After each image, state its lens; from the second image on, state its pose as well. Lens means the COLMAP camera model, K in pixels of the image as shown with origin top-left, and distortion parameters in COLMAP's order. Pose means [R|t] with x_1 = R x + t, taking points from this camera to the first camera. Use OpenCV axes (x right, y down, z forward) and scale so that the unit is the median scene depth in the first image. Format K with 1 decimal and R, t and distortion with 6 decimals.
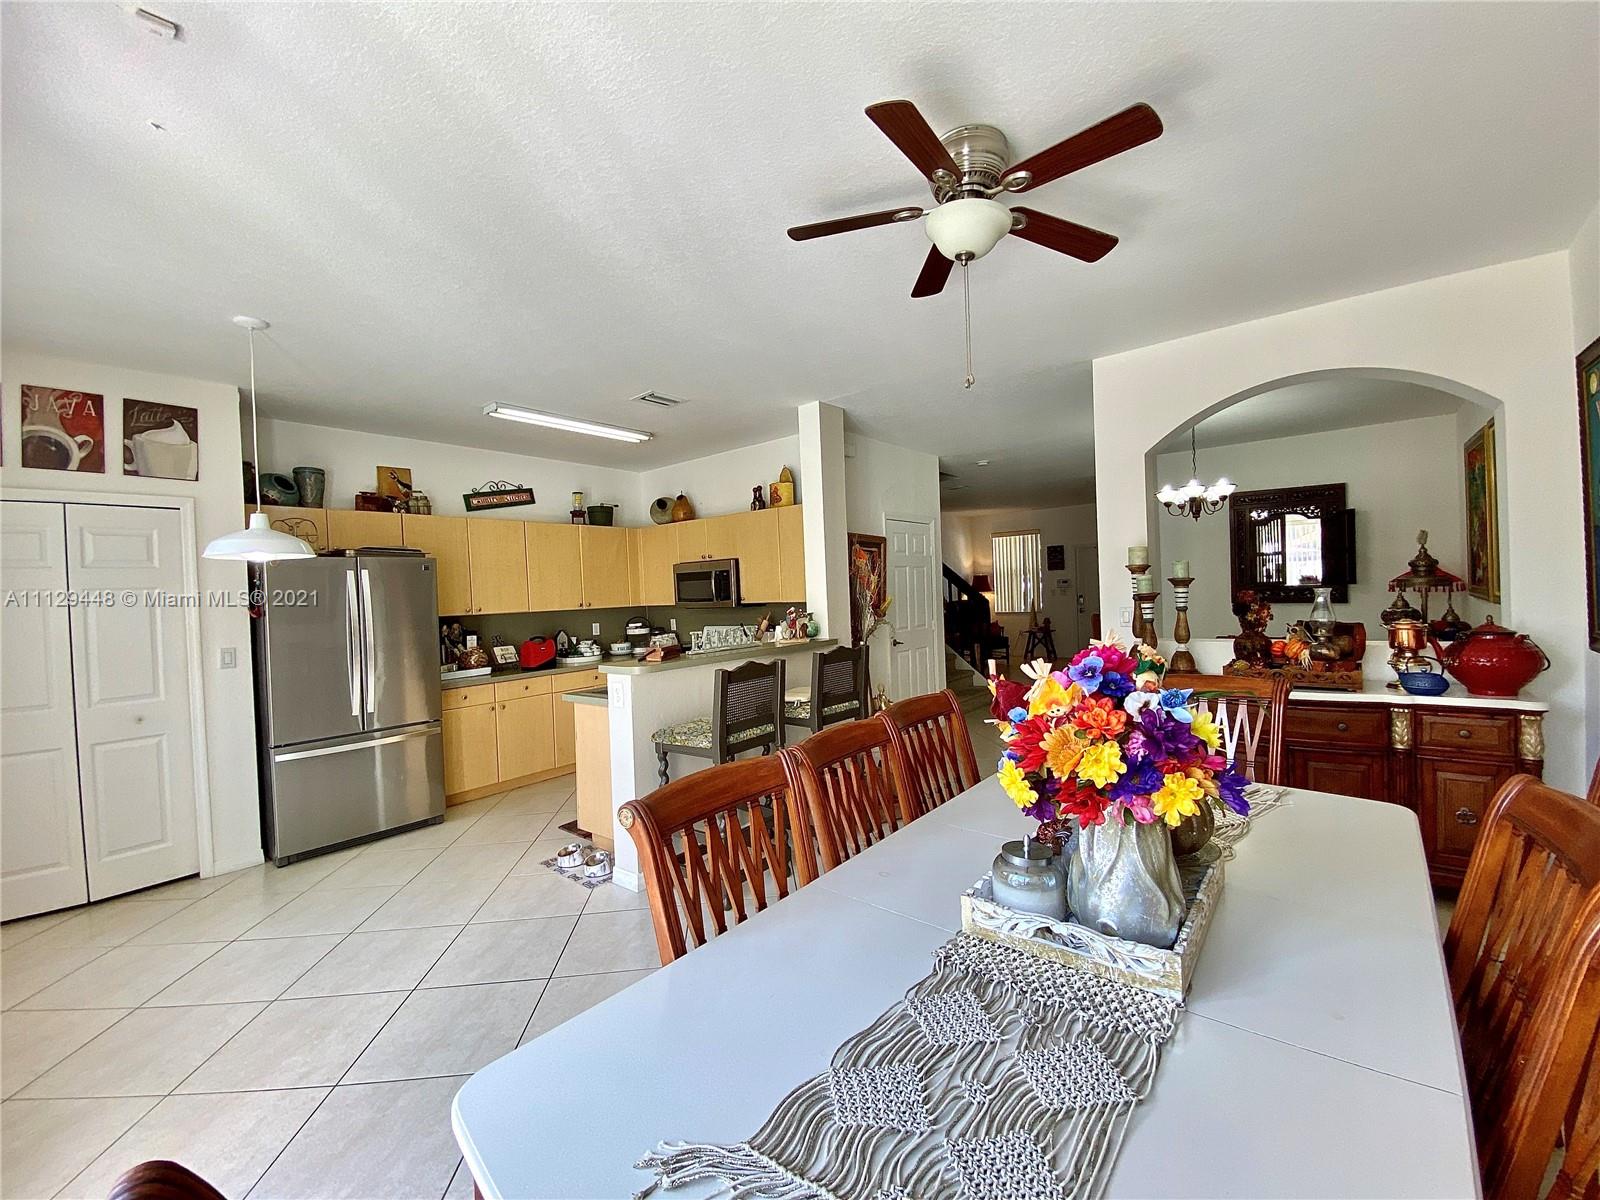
lens RADIAL K [[654.5, 0, 792.9], [0, 654.5, 596.1], [0, 0, 1]] dist [0.018849, -0.018838]
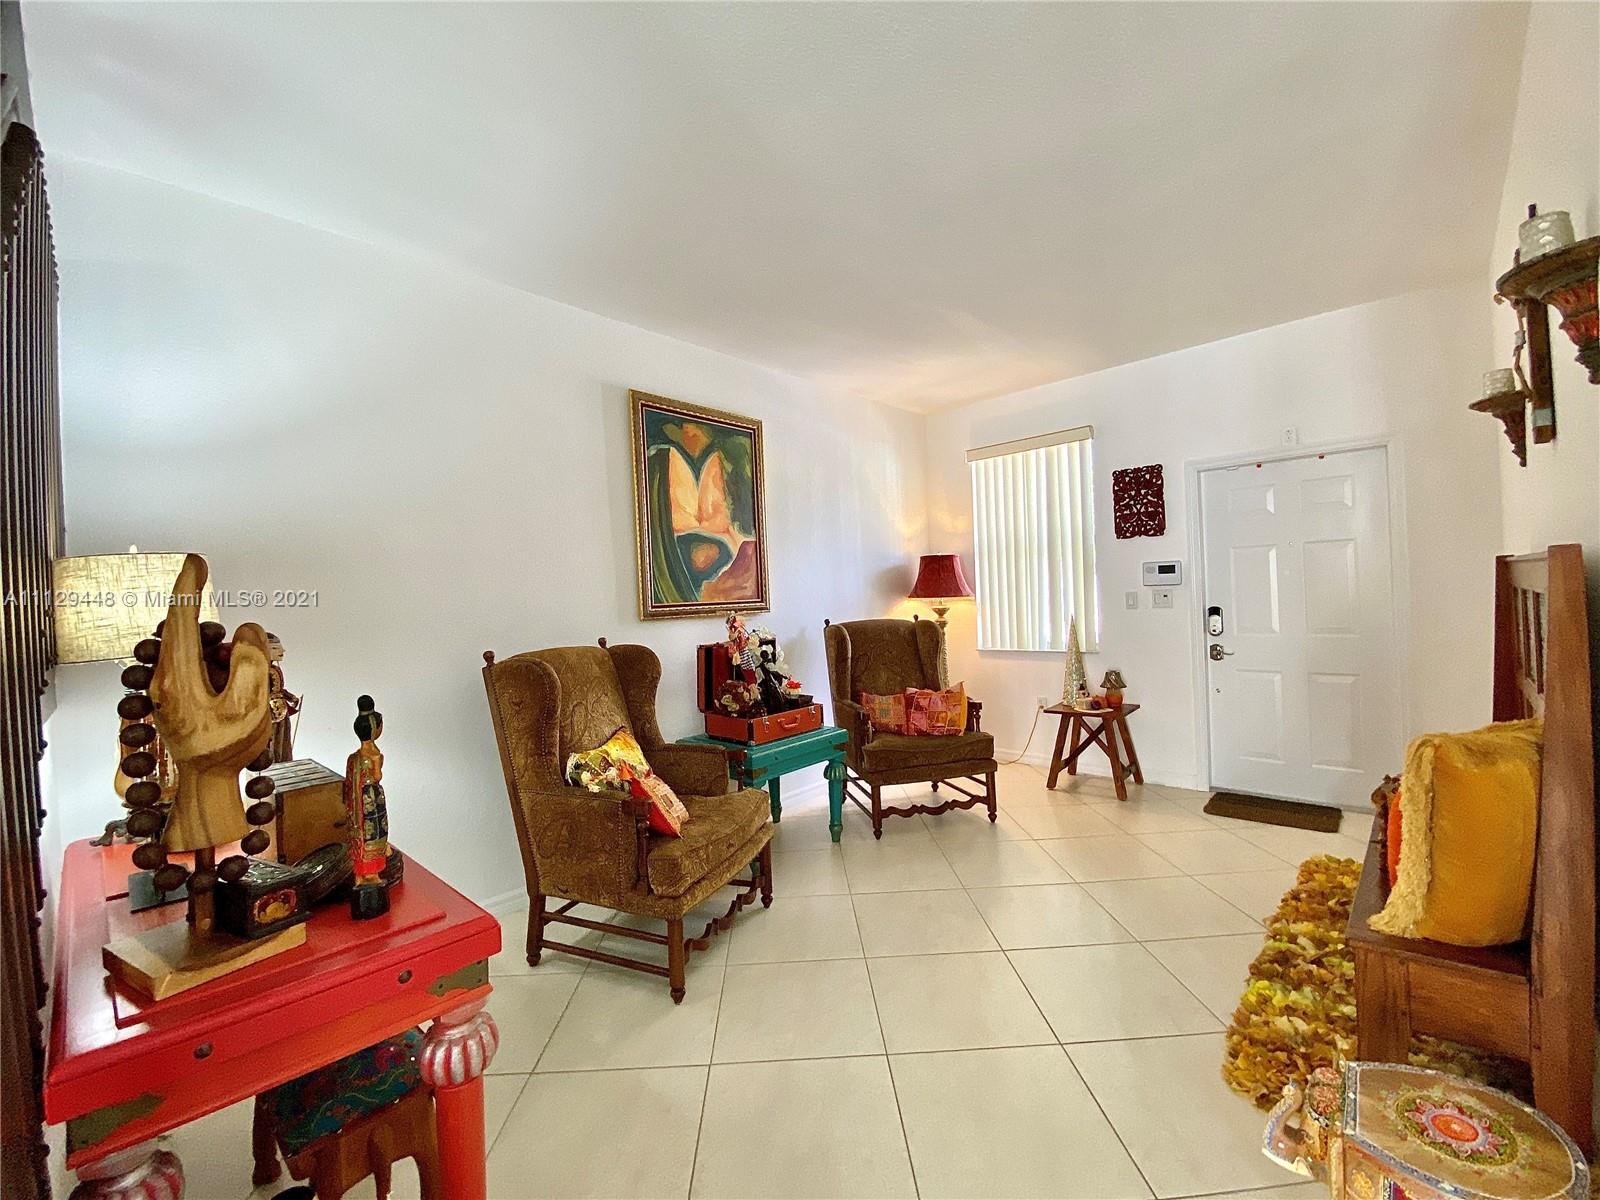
lens RADIAL K [[654.5, 0, 791.5], [0, 654.5, 594.6], [0, 0, 1]] dist [0.018849, -0.018838]
pose [[0.997423, 0.001749, -0.071721, 0.756785], [-0.002821, 0.999886, -0.014849, -0.009219], [0.071687, 0.015013, 0.997314, 2.004229]]
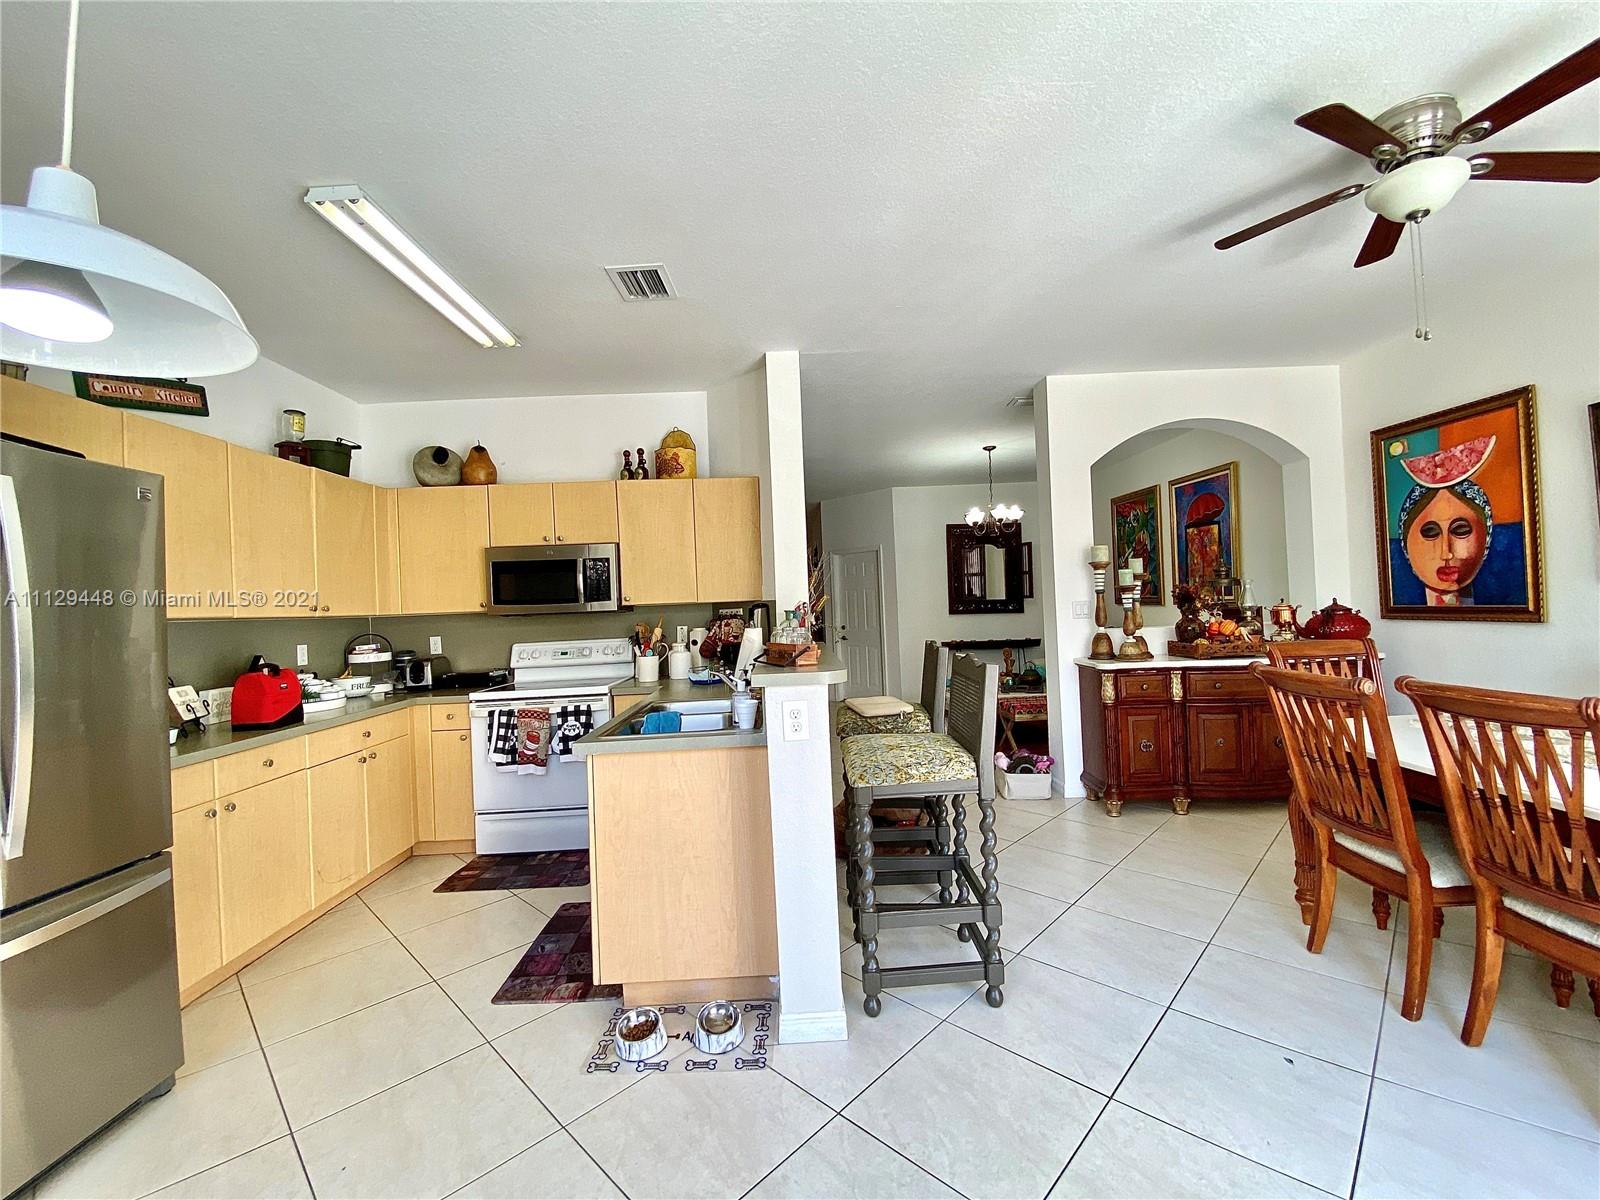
lens RADIAL K [[654.5, 0, 801.1], [0, 654.5, 596.3], [0, 0, 1]] dist [0.018849, -0.018838]
pose [[0.758231, 0.019781, 0.651686, -0.579361], [0.016873, 0.998610, -0.049943, 0.058714], [-0.651768, 0.048864, 0.756843, 0.464527]]
